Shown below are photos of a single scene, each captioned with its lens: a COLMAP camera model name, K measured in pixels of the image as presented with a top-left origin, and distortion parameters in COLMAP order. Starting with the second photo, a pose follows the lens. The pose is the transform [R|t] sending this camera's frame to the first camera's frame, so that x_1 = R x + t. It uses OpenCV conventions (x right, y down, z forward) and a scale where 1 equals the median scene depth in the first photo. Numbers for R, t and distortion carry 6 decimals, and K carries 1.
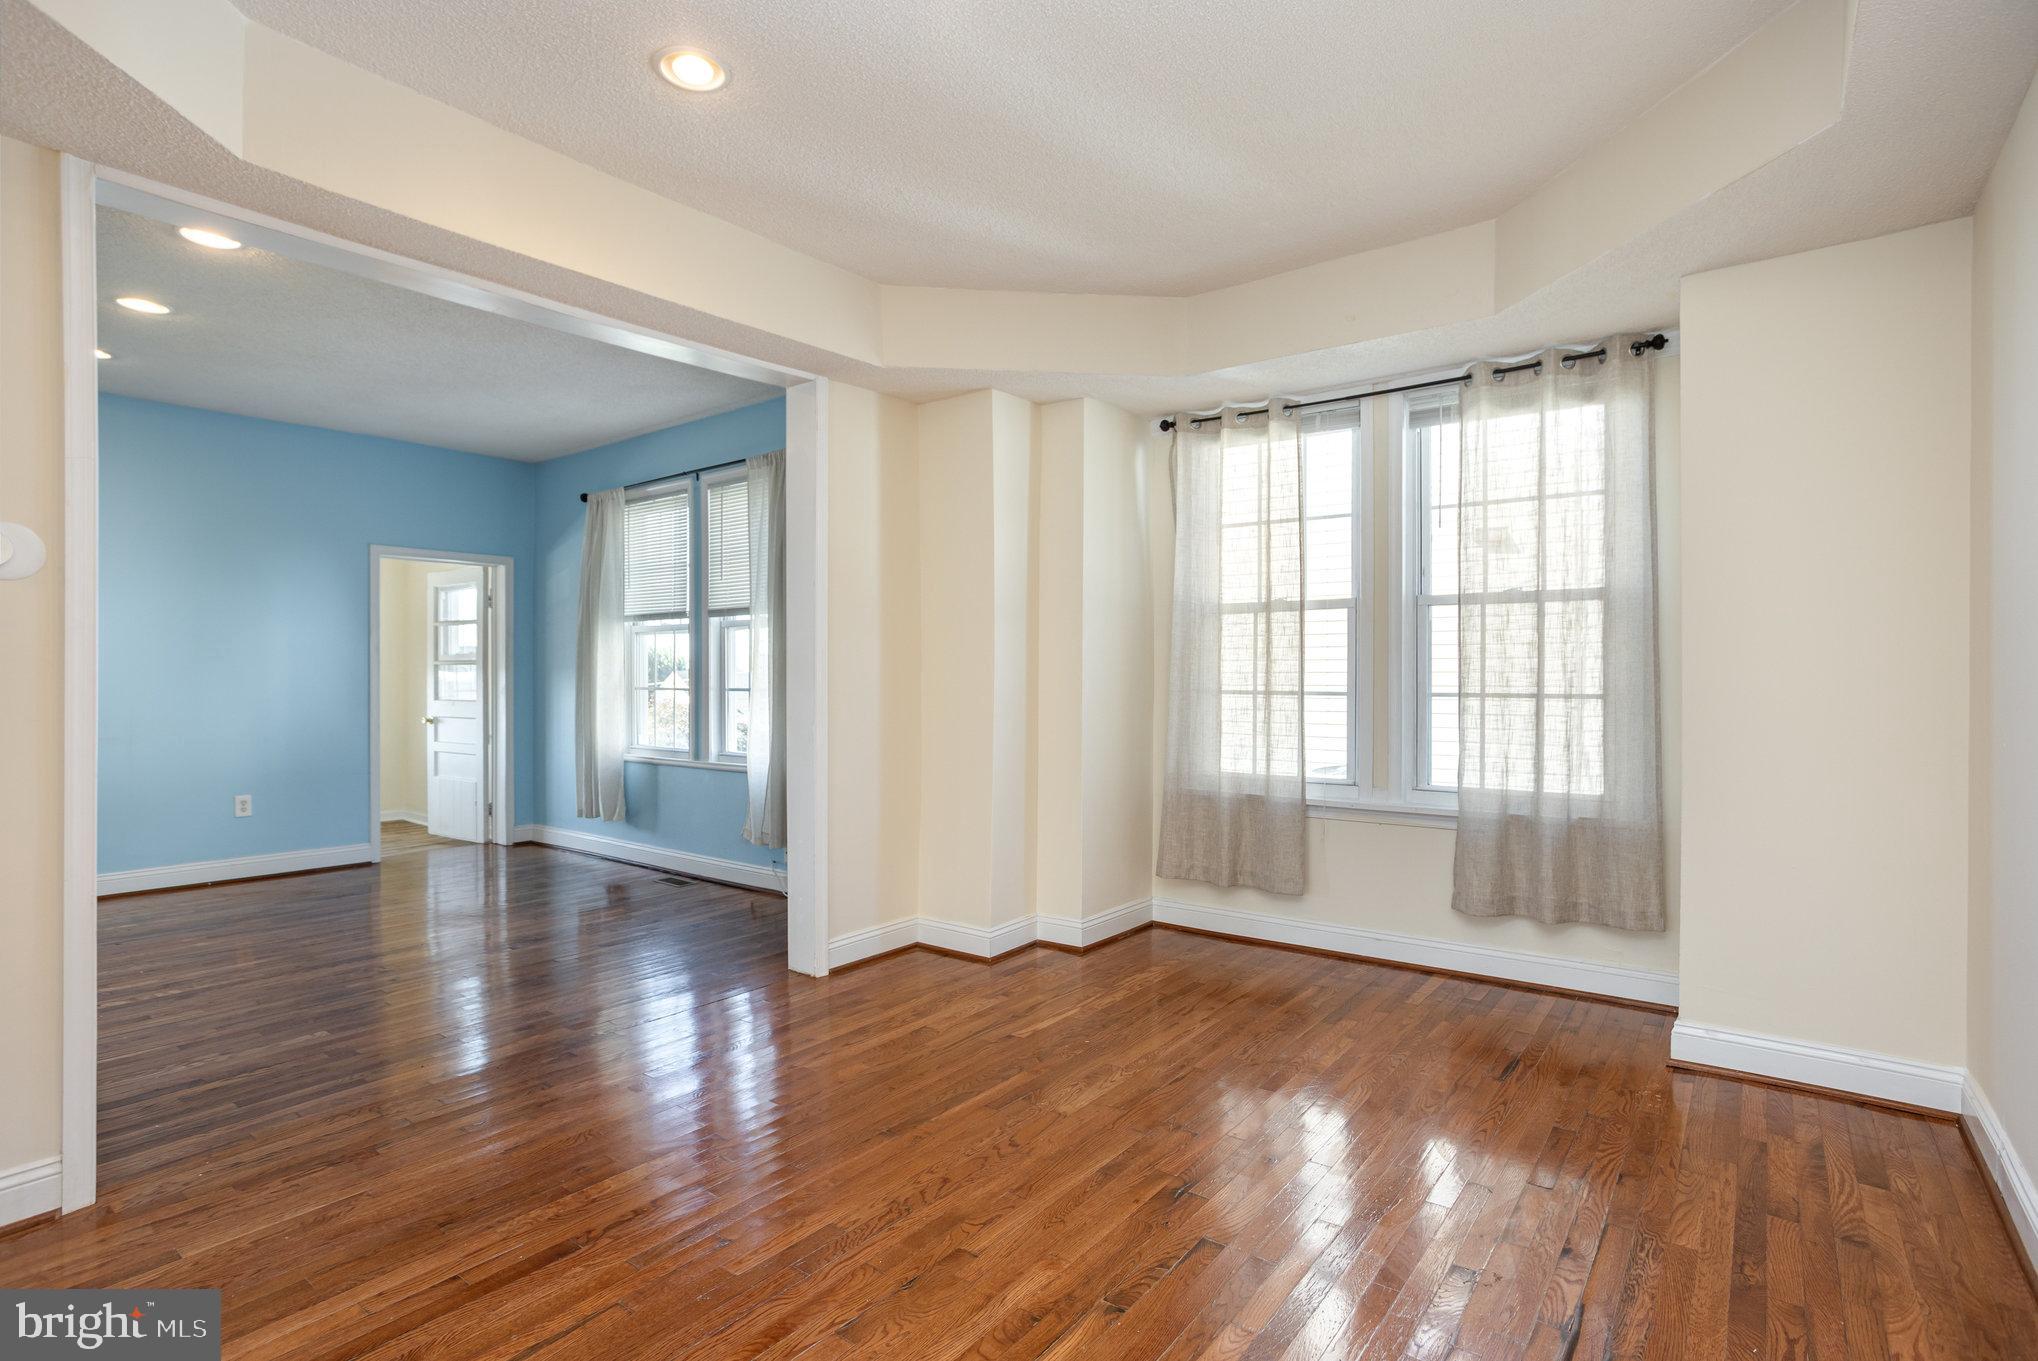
lens RADIAL K [[1005.9, 0, 1019.0], [0, 1005.9, 680.5], [0, 0, 1]] dist [-0.056674, 0.032130]
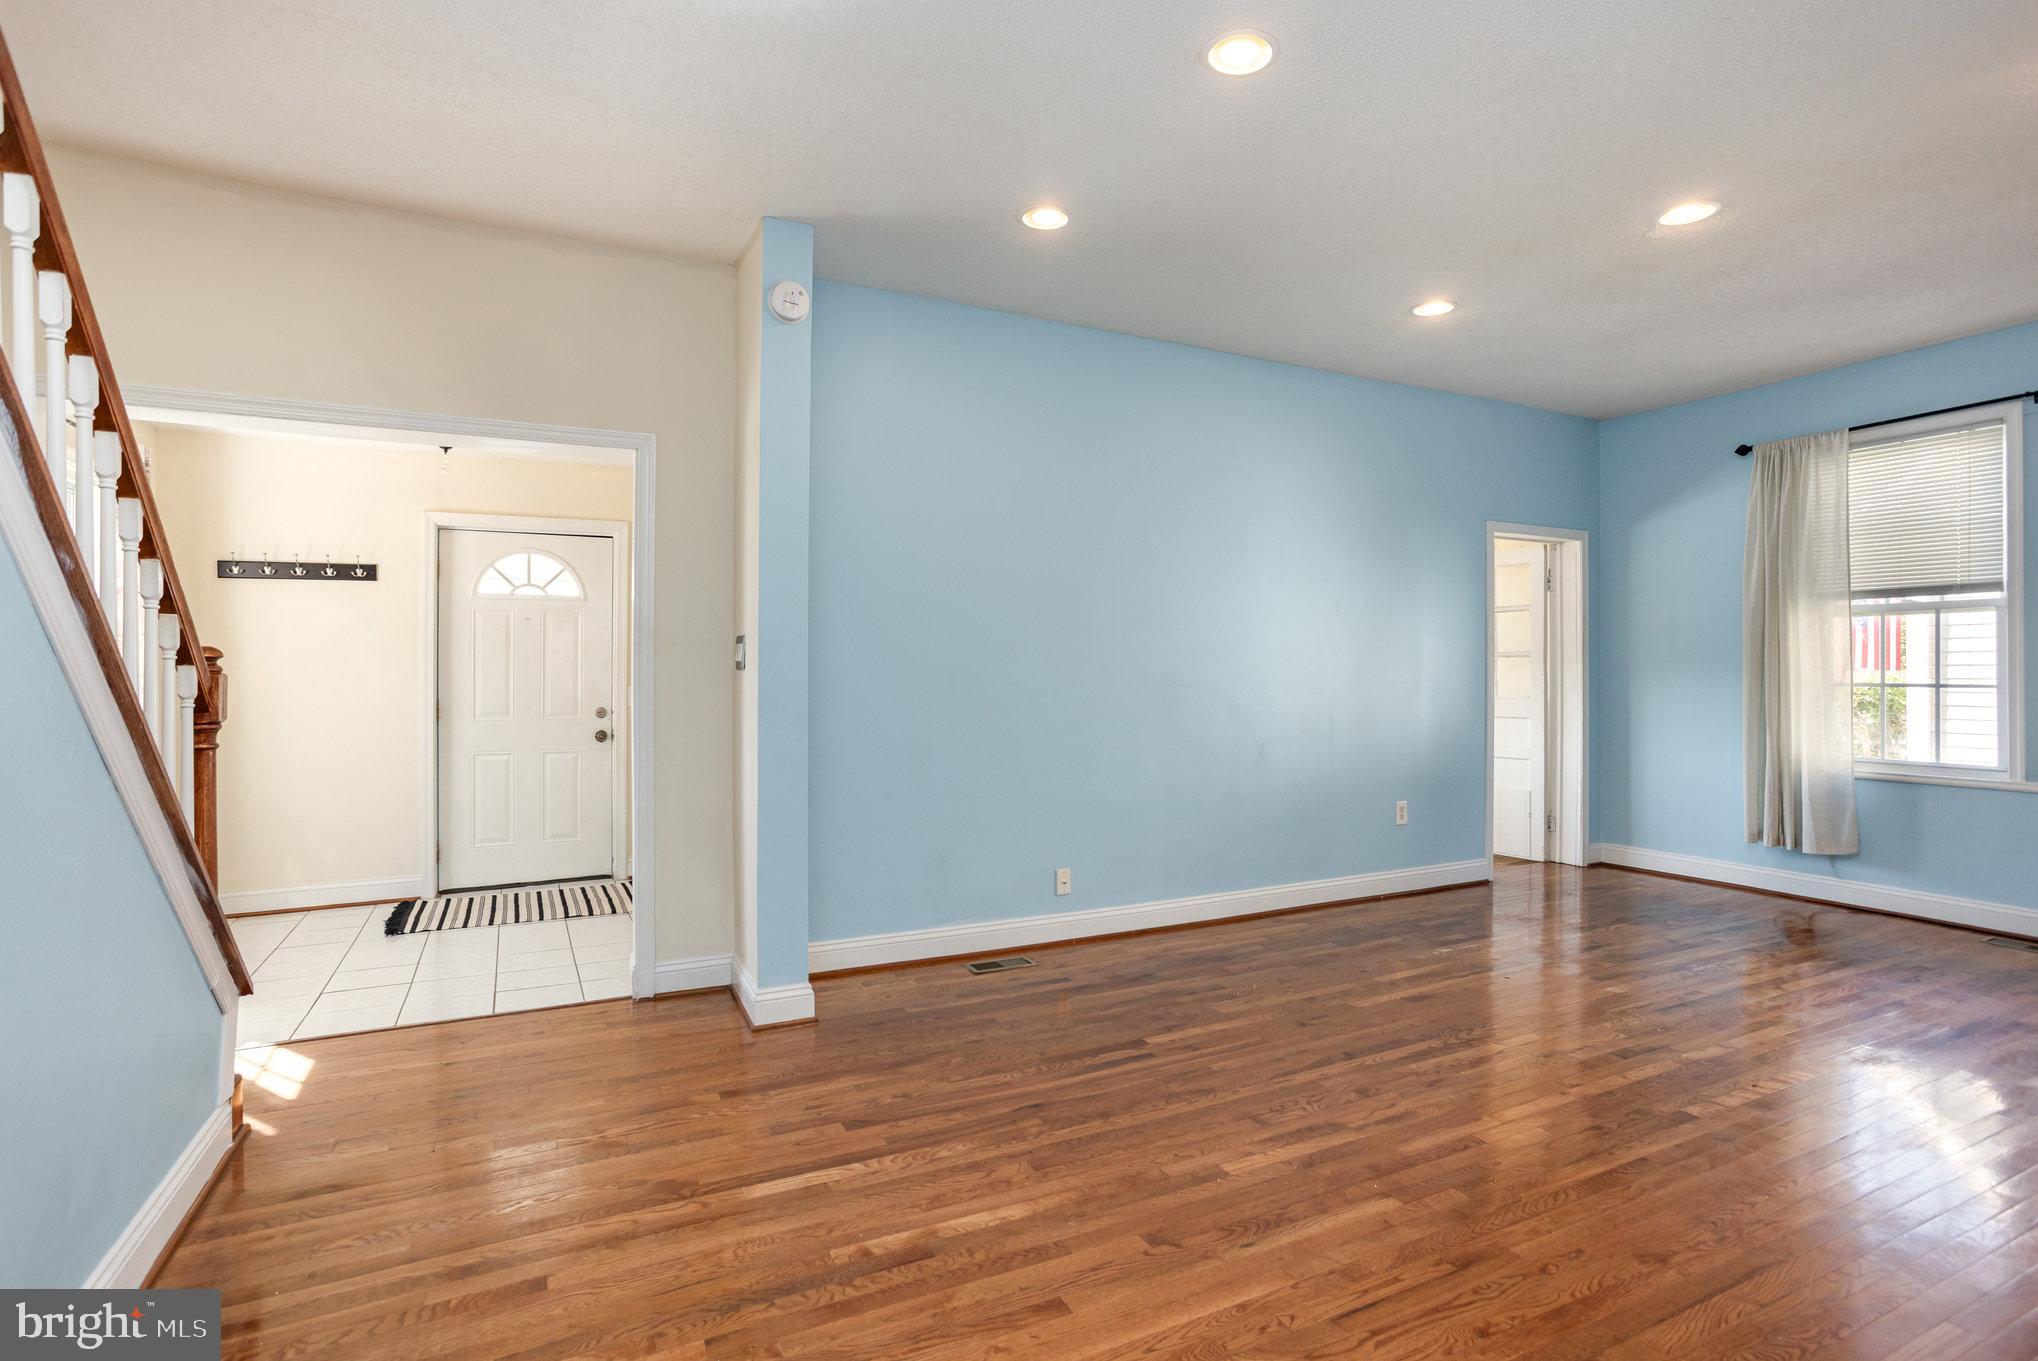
lens RADIAL K [[1002.4, 0, 1022.9], [0, 1002.4, 669.5], [0, 0, 1]] dist [-0.053118, 0.033771]
pose [[0.898616, -0.004140, -0.438717, -0.931654], [0.001928, 0.999983, -0.005487, -0.000687], [0.438733, 0.004085, 0.898608, 0.024795]]
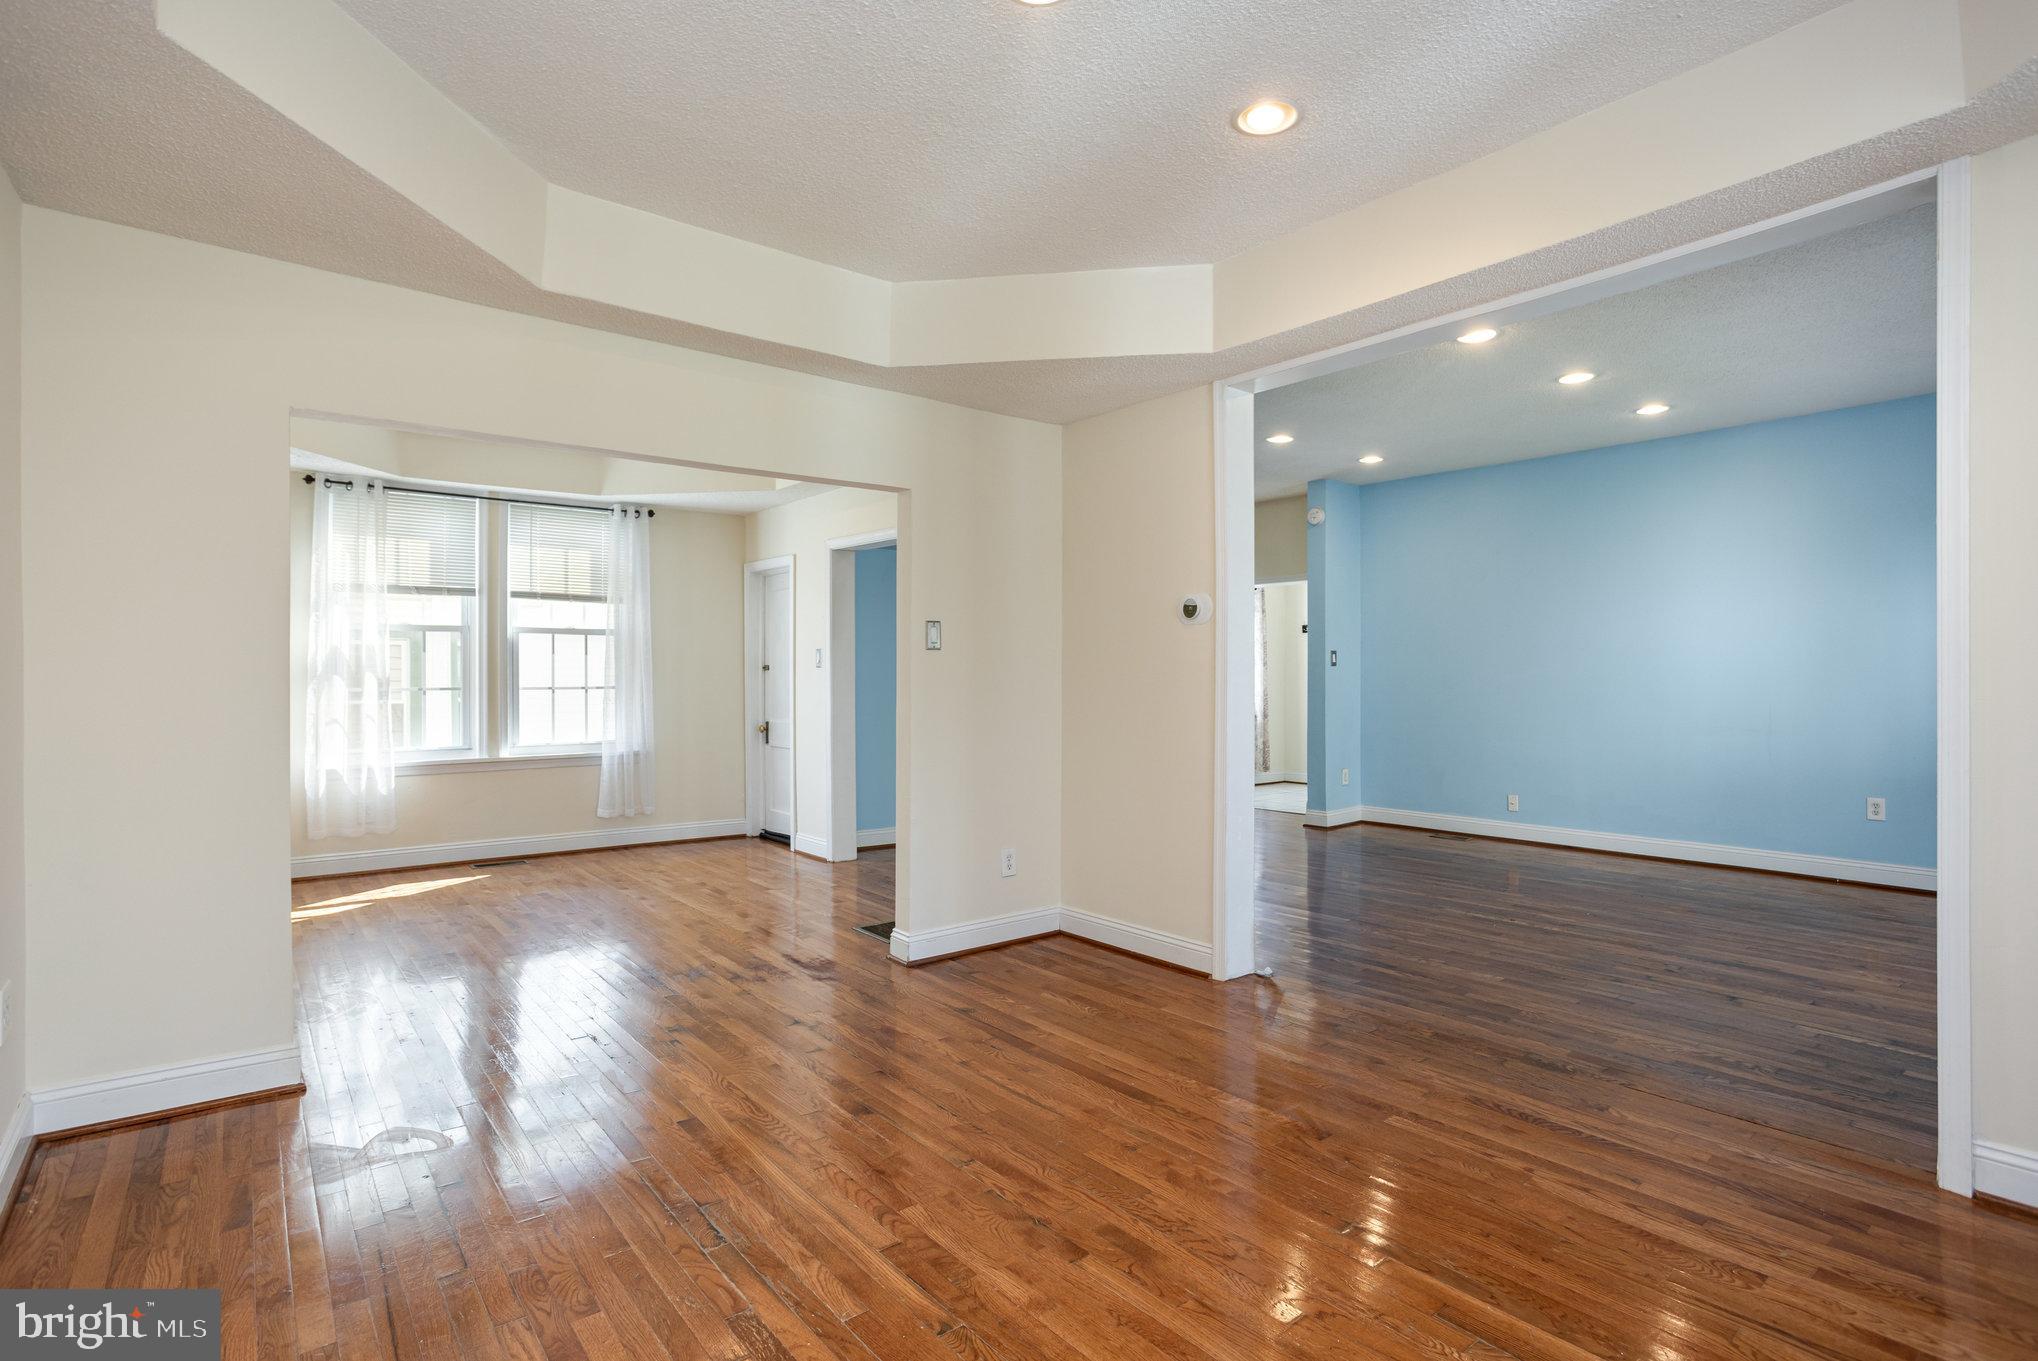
lens RADIAL K [[996.2, 0, 1023.4], [0, 996.2, 673.9], [0, 0, 1]] dist [-0.067528, 0.031203]
pose [[-0.238383, -0.002907, -0.971167, 0.427109], [-0.001219, 0.999996, -0.002694, -0.000919], [0.971170, 0.000541, -0.238386, 0.553483]]
